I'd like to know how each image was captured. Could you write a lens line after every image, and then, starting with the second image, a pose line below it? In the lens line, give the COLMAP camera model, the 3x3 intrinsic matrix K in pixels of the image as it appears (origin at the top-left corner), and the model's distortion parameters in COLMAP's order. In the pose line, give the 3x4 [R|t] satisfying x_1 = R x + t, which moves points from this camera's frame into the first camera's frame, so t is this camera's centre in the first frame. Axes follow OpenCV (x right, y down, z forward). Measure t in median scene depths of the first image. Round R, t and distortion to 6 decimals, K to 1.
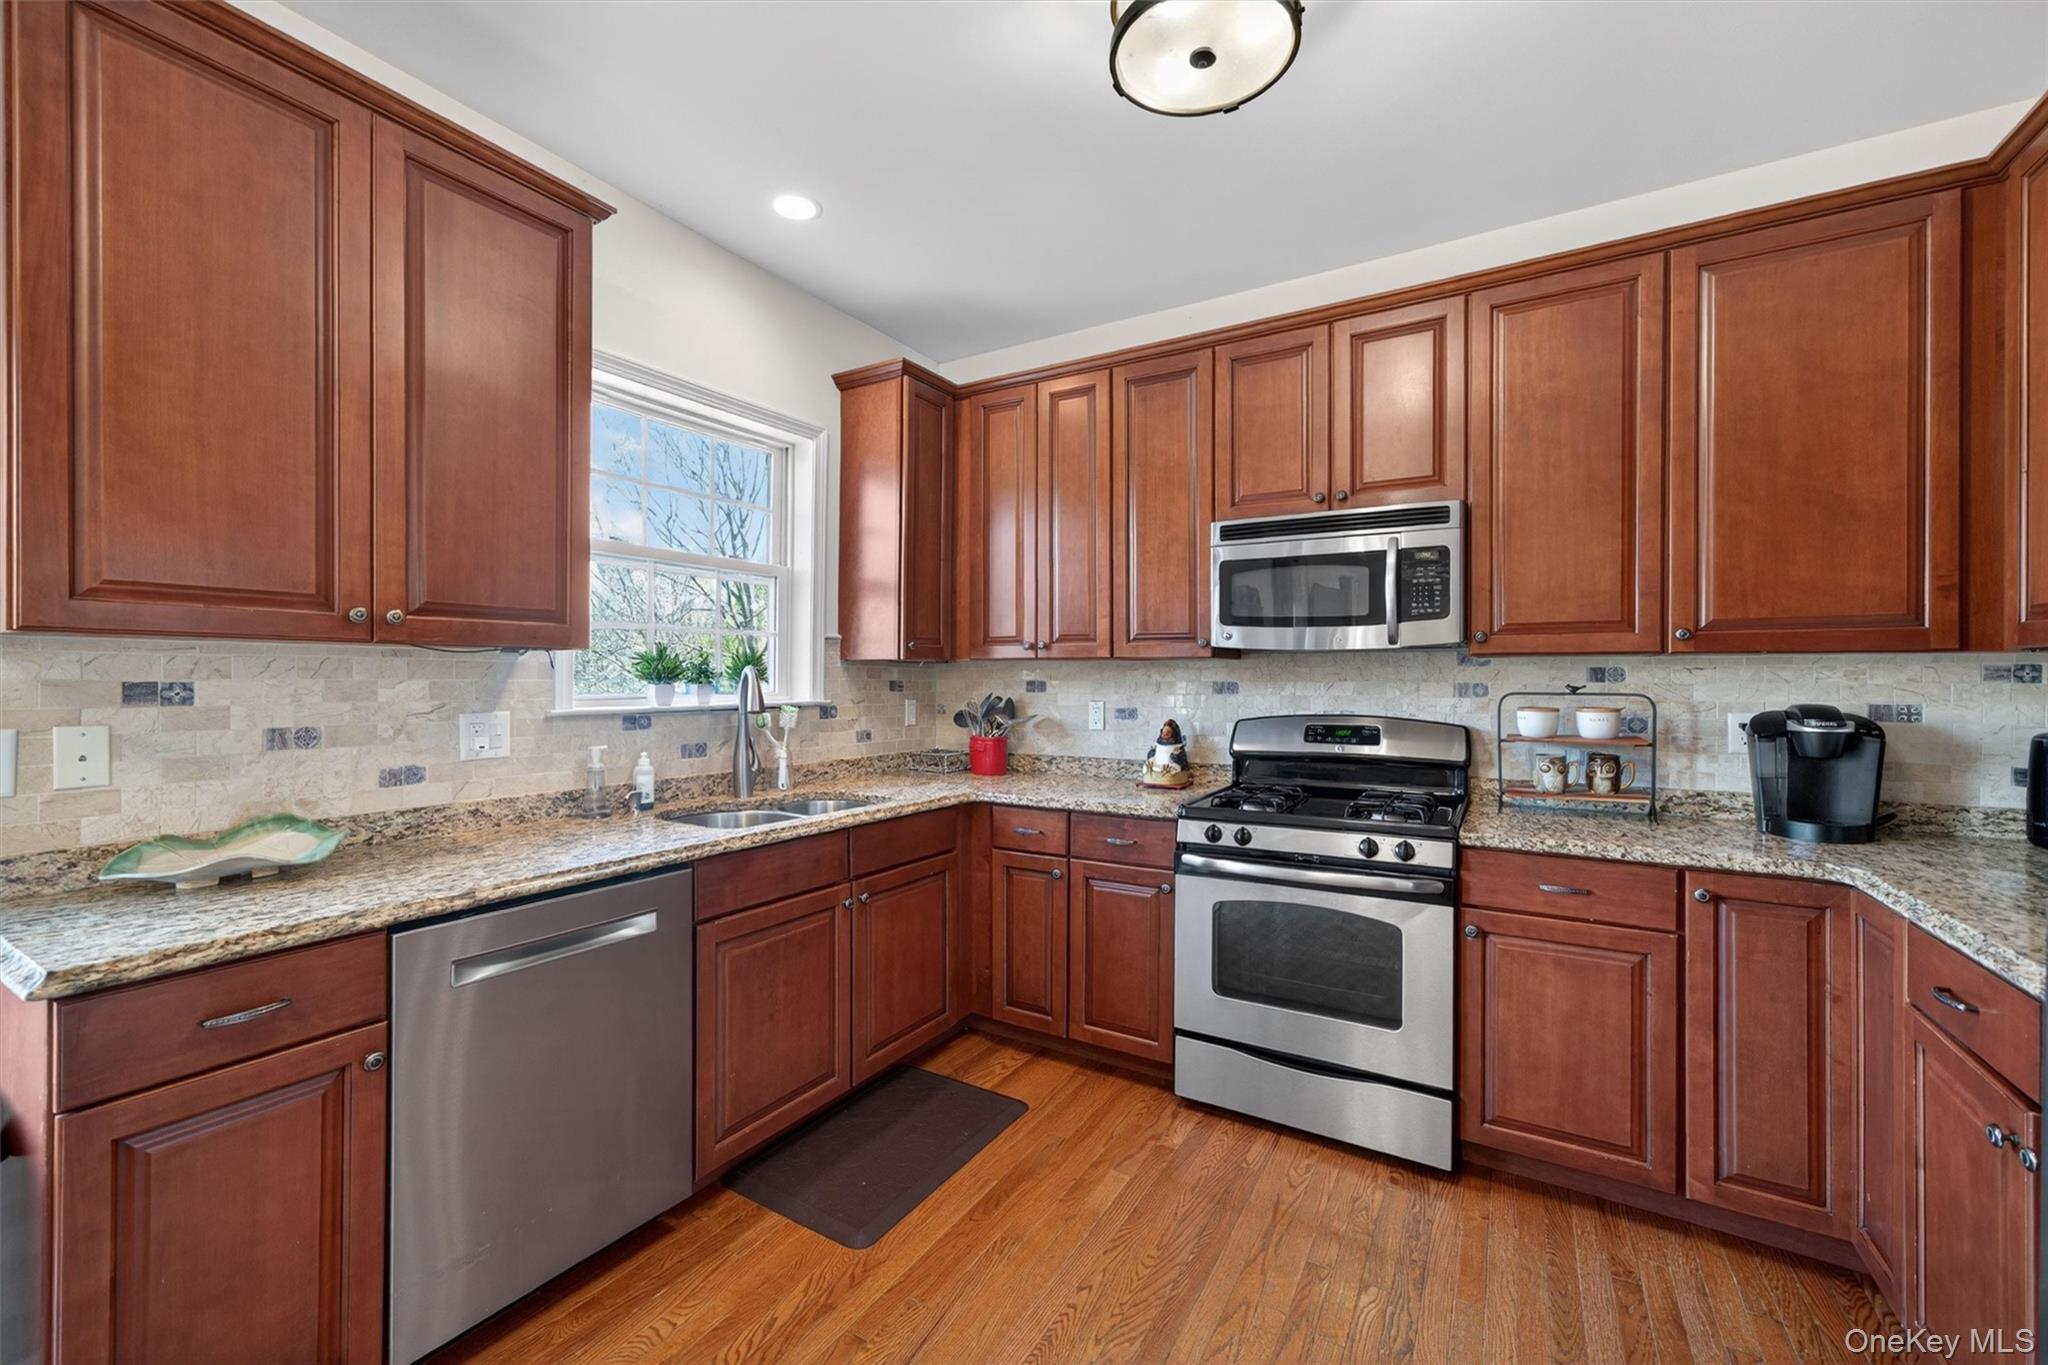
lens RADIAL K [[829.1, 0, 1025.5], [0, 829.1, 676.8], [0, 0, 1]] dist [-0.036002, 0.024499]
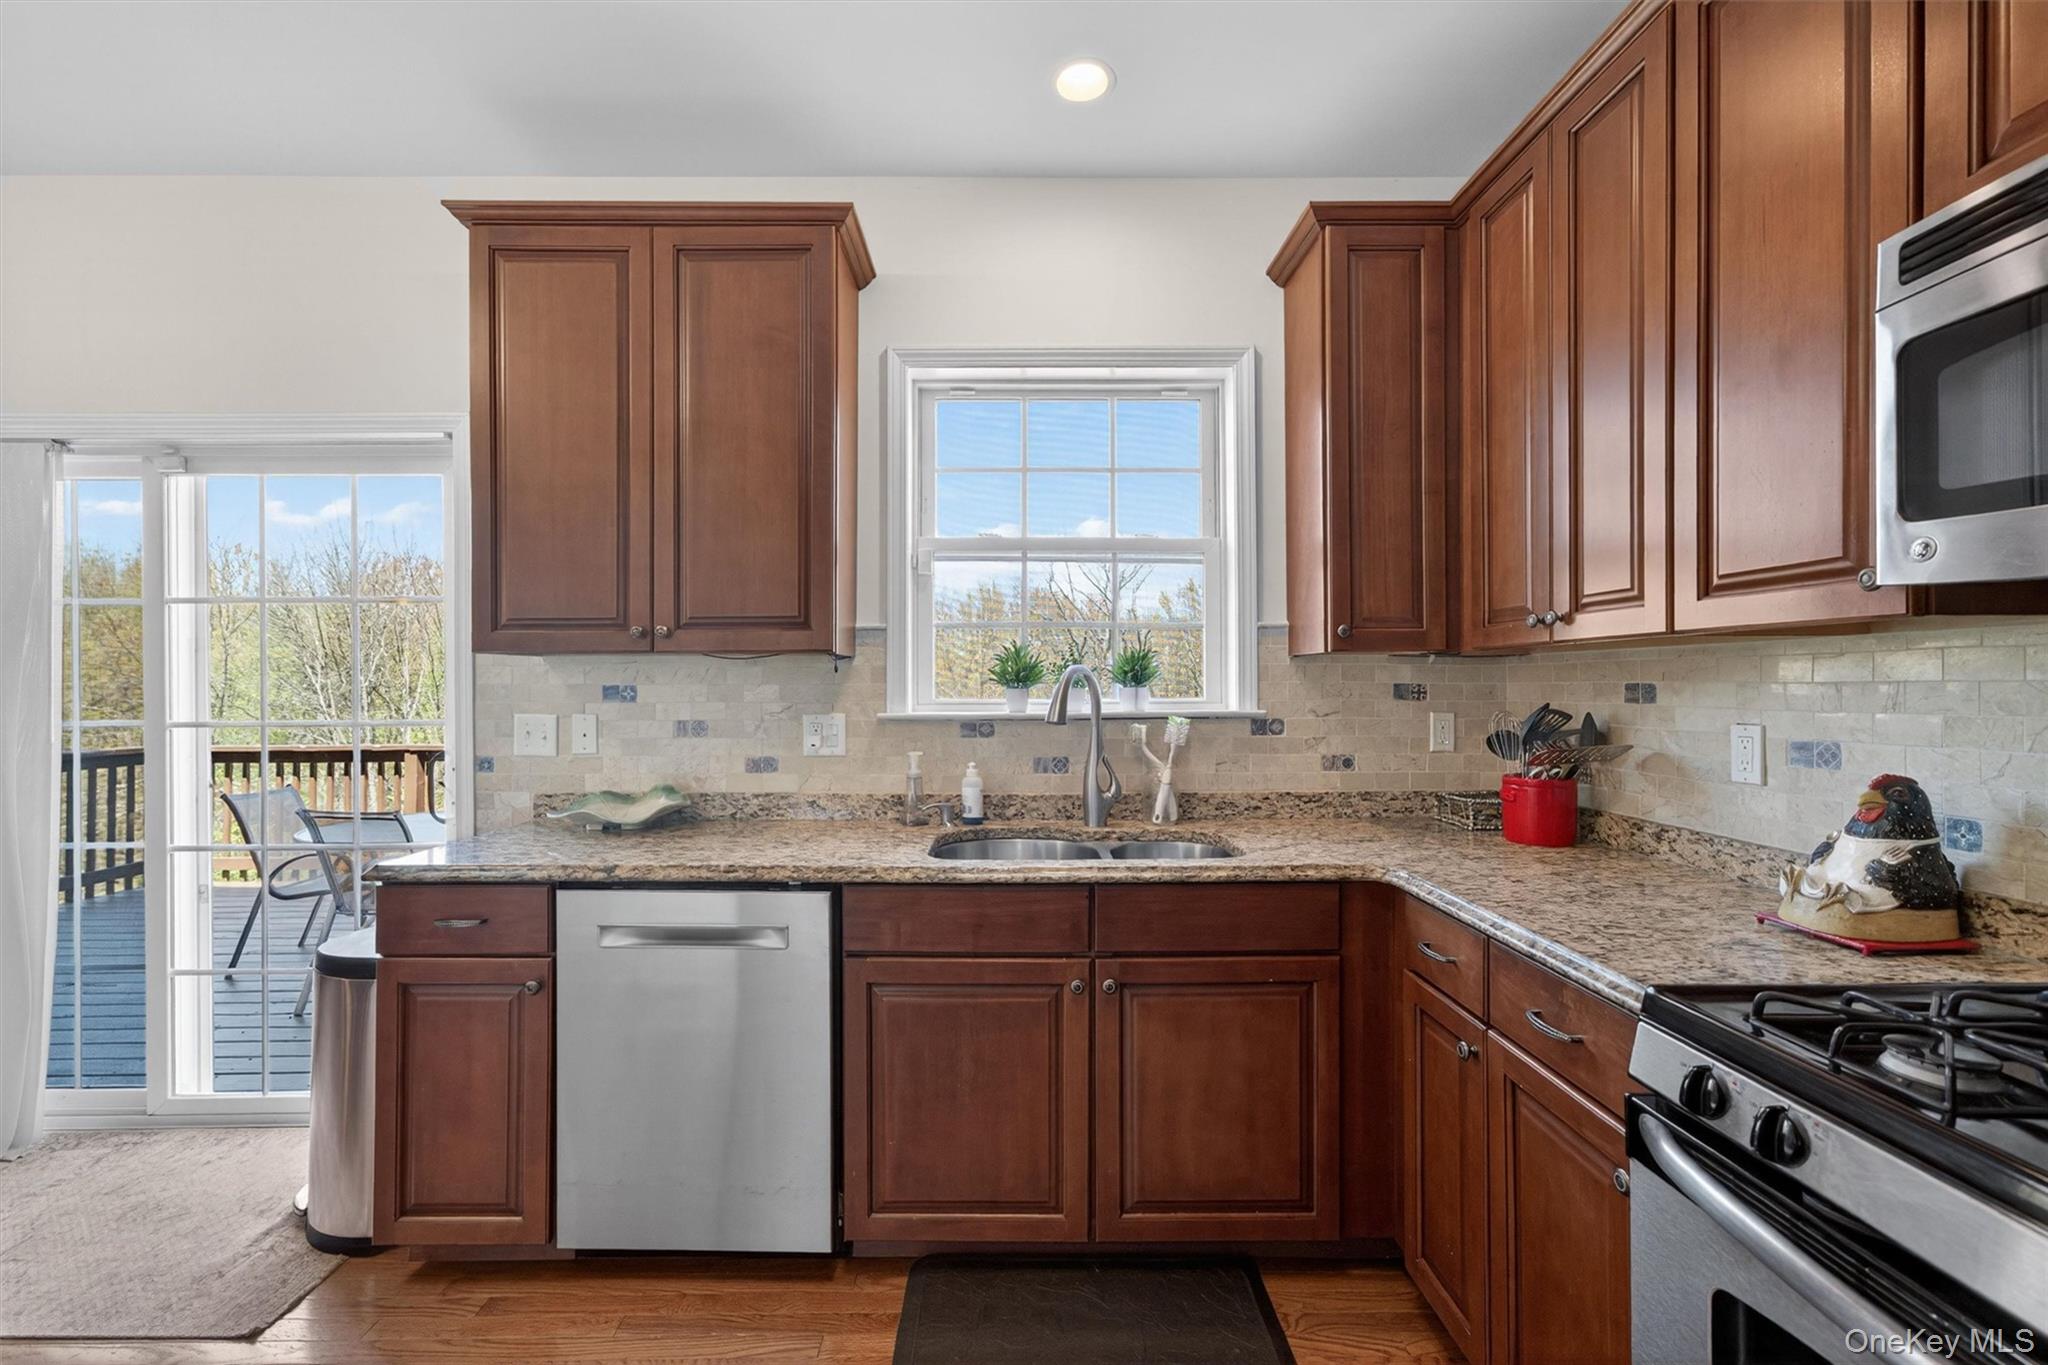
lens RADIAL K [[867.2, 0, 1008.5], [0, 867.2, 677.3], [0, 0, 1]] dist [-0.035484, 0.041297]
pose [[0.516202, -0.011126, -0.856394, 0.405070], [0.005189, 0.999938, -0.009864, 0.006732], [0.856451, 0.000648, 0.516228, 0.534665]]
